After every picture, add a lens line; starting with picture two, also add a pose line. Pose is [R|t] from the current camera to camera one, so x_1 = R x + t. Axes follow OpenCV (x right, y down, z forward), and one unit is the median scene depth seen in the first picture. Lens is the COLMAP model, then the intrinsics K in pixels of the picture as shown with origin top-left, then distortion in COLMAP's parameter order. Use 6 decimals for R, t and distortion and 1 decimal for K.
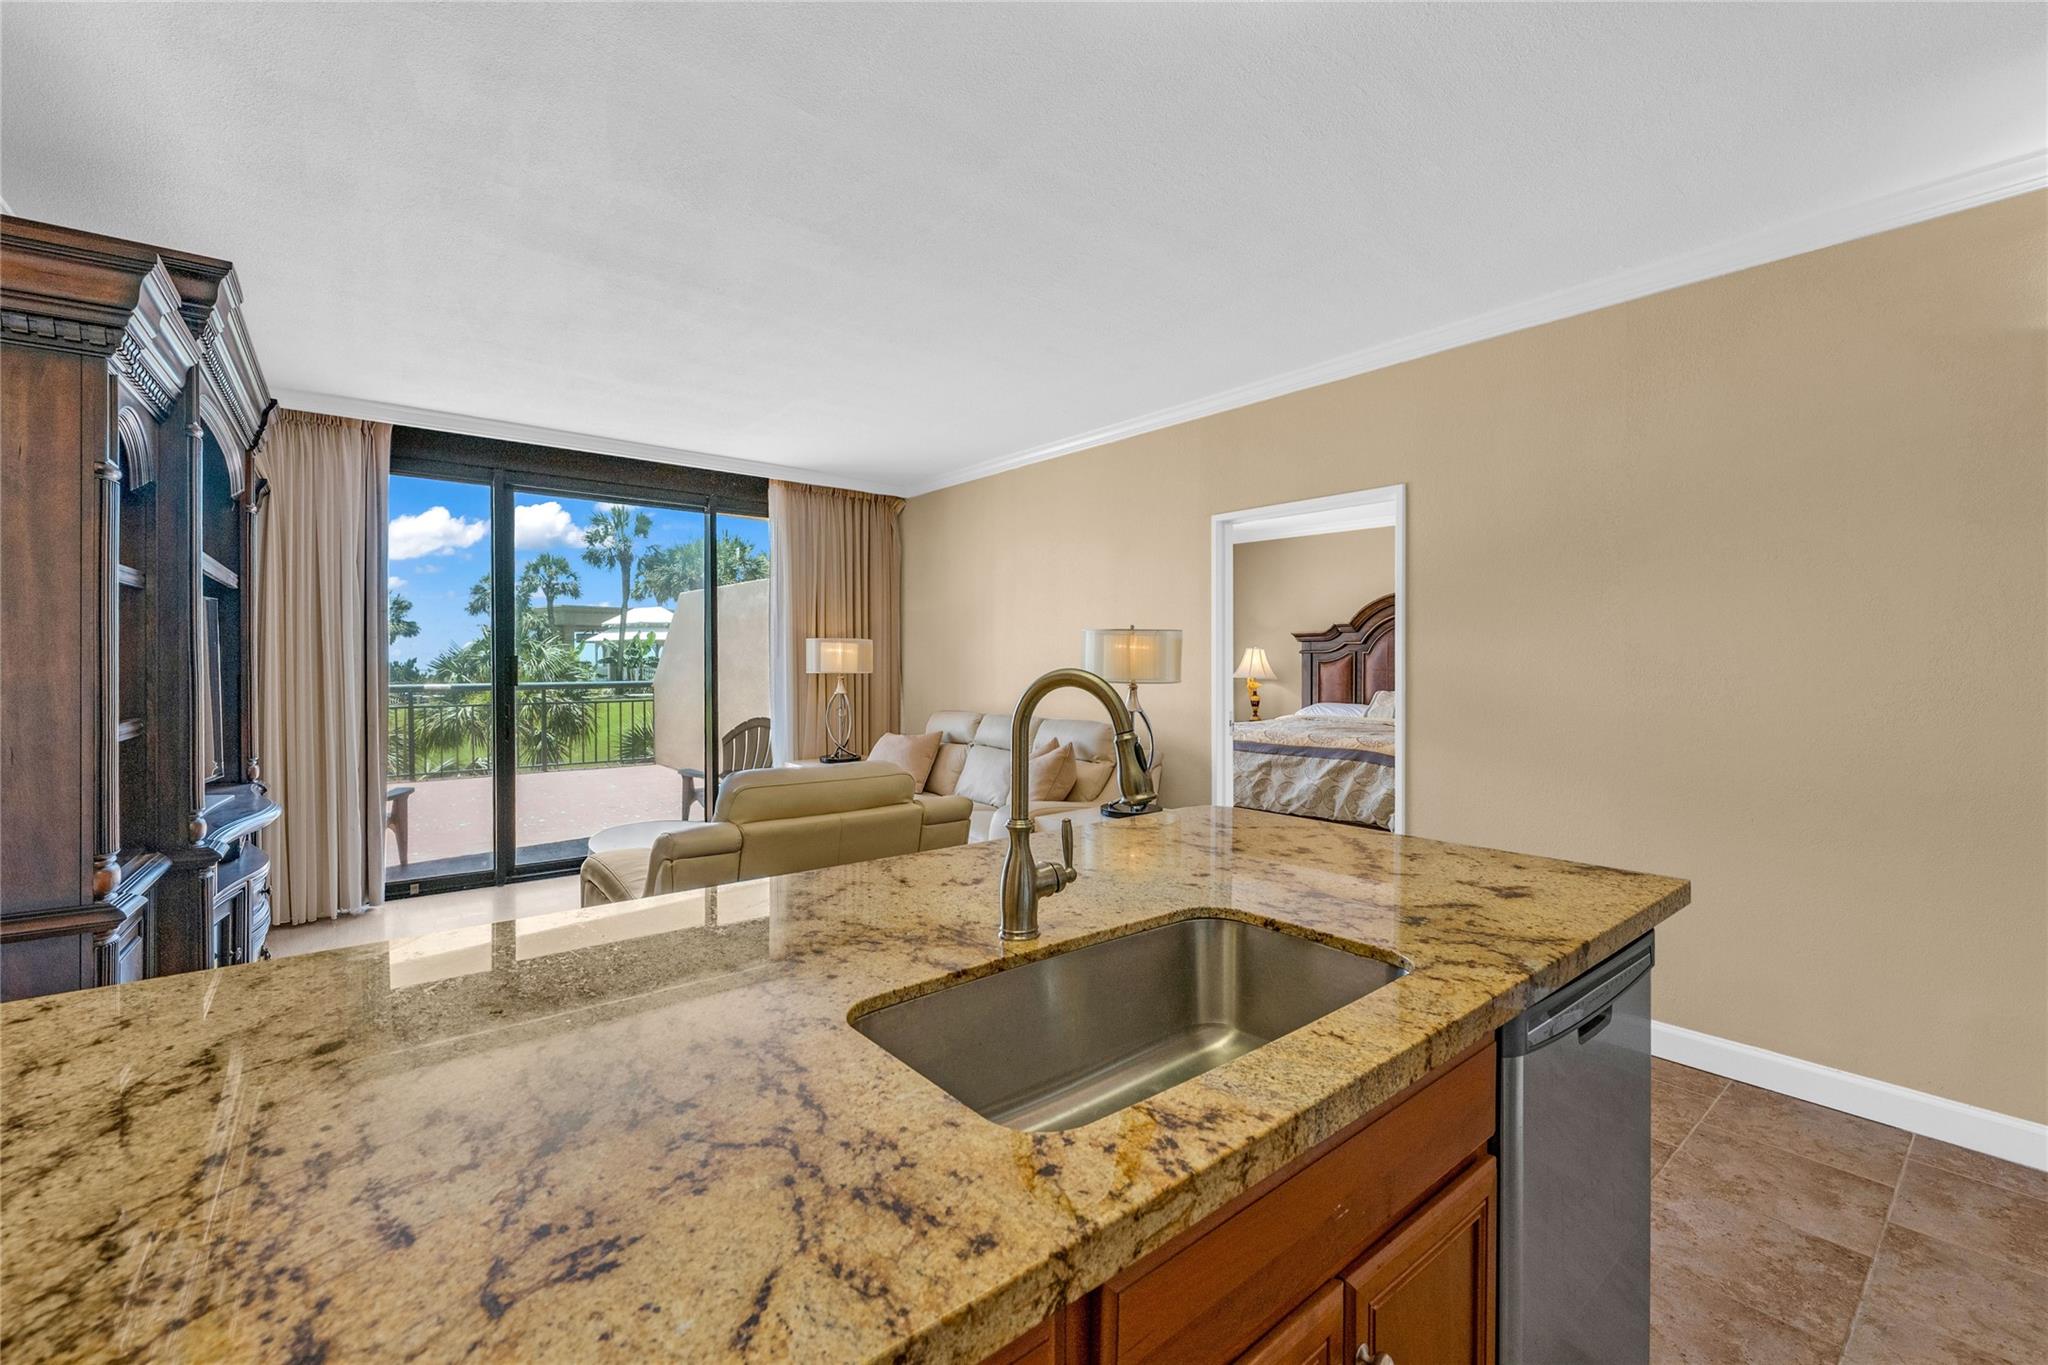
lens RADIAL K [[868.8, 0, 1033.8], [0, 868.8, 667.1], [0, 0, 1]] dist [0.001890, -0.000197]
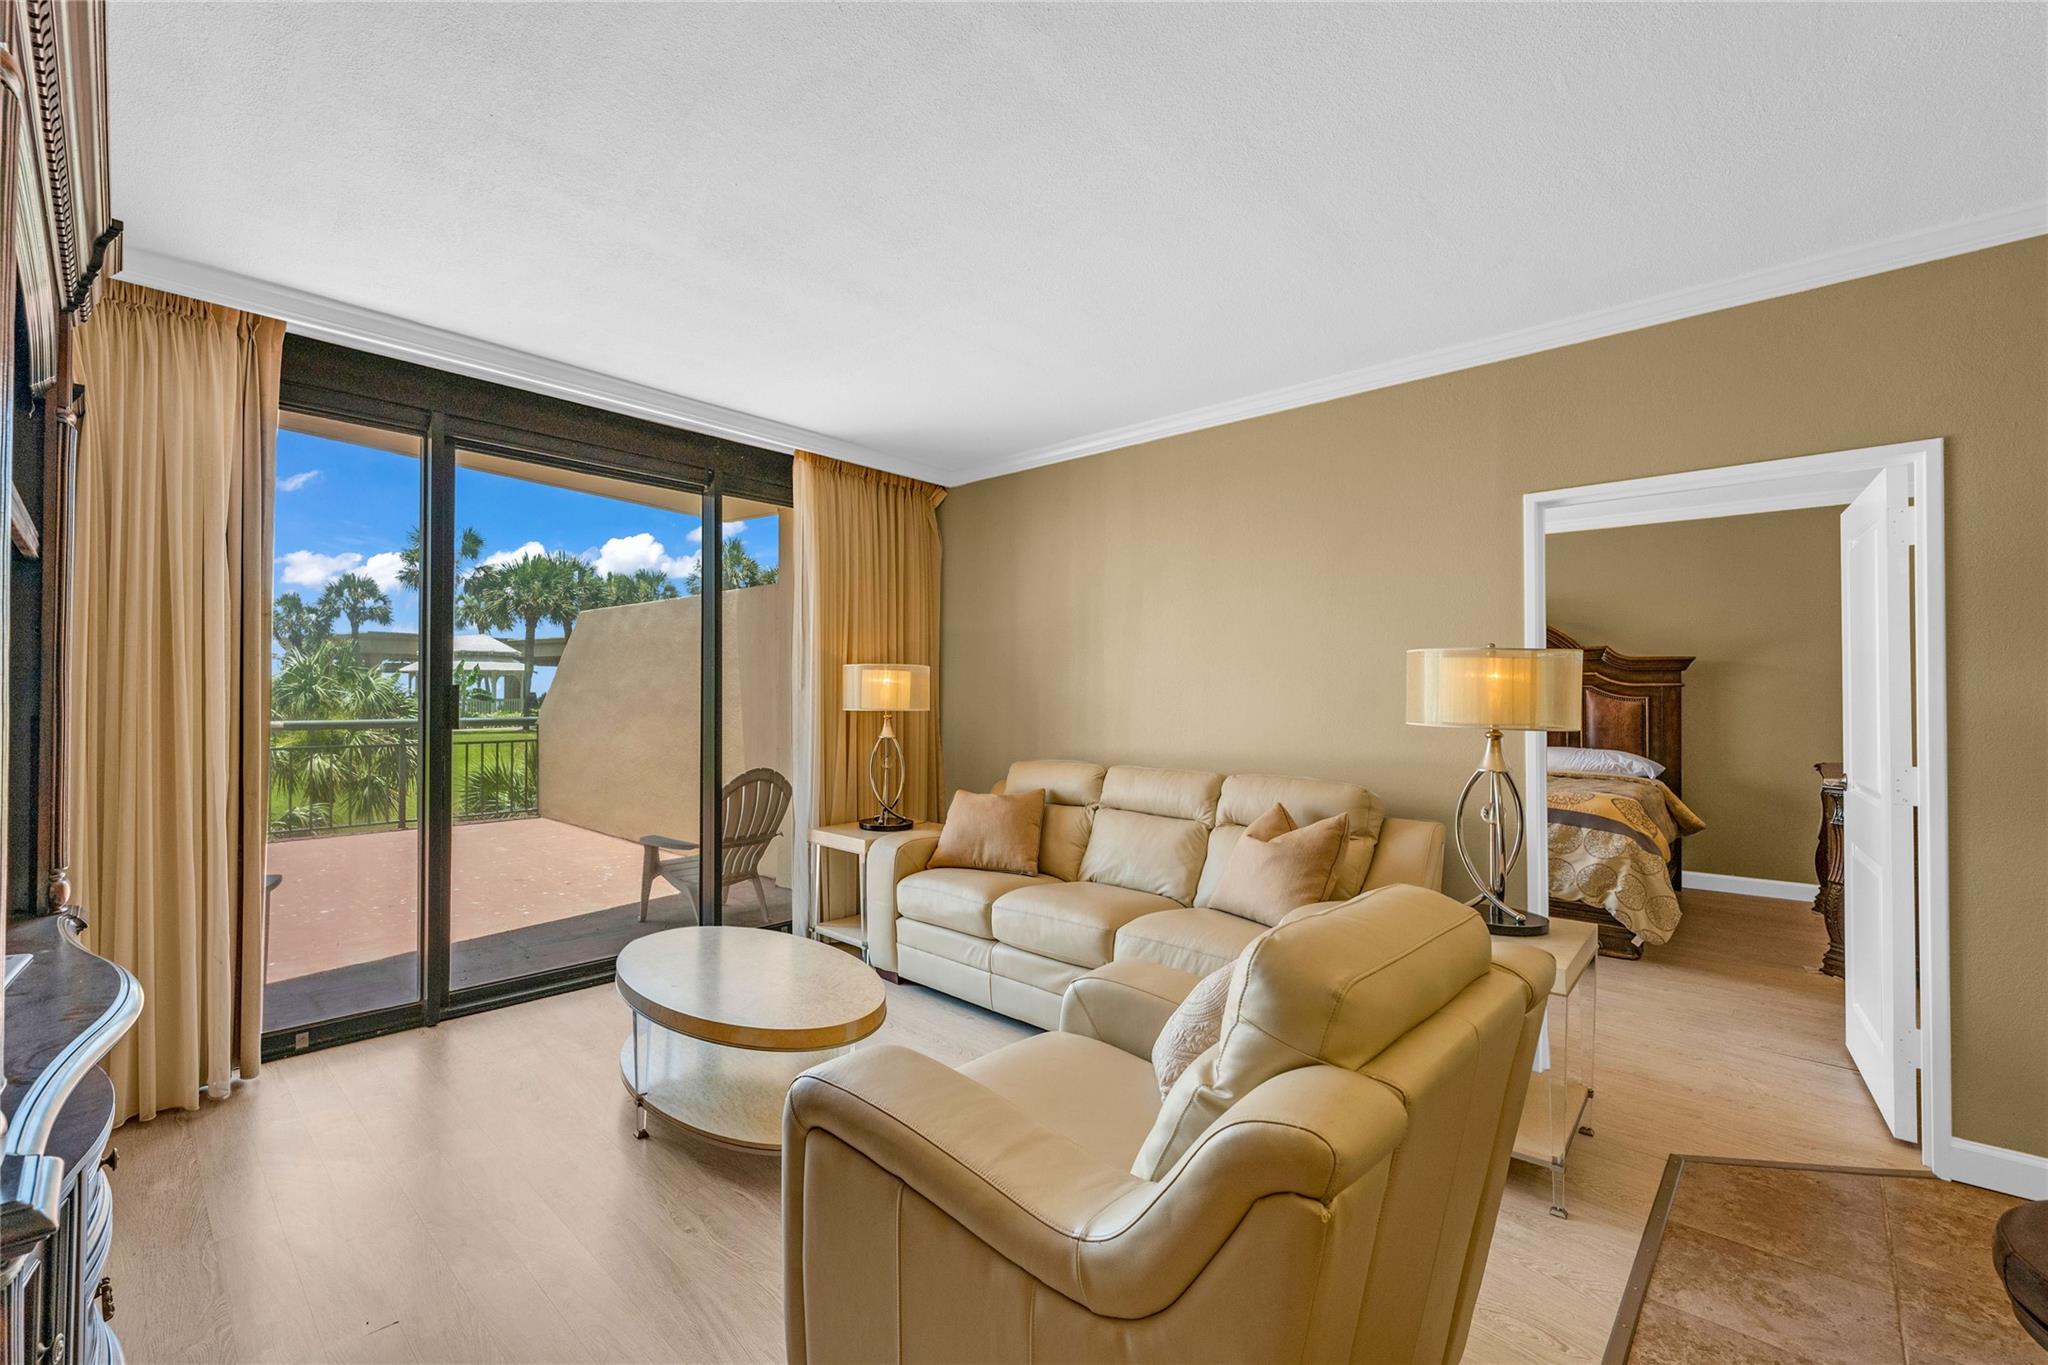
lens RADIAL K [[868.8, 0, 951.6], [0, 868.8, 683.7], [0, 0, 1]] dist [0.001890, -0.000197]
pose [[0.994561, 0.005760, 0.103997, -0.245687], [-0.003693, 0.999792, -0.020058, -0.001251], [-0.104090, 0.019565, 0.994375, 0.244037]]
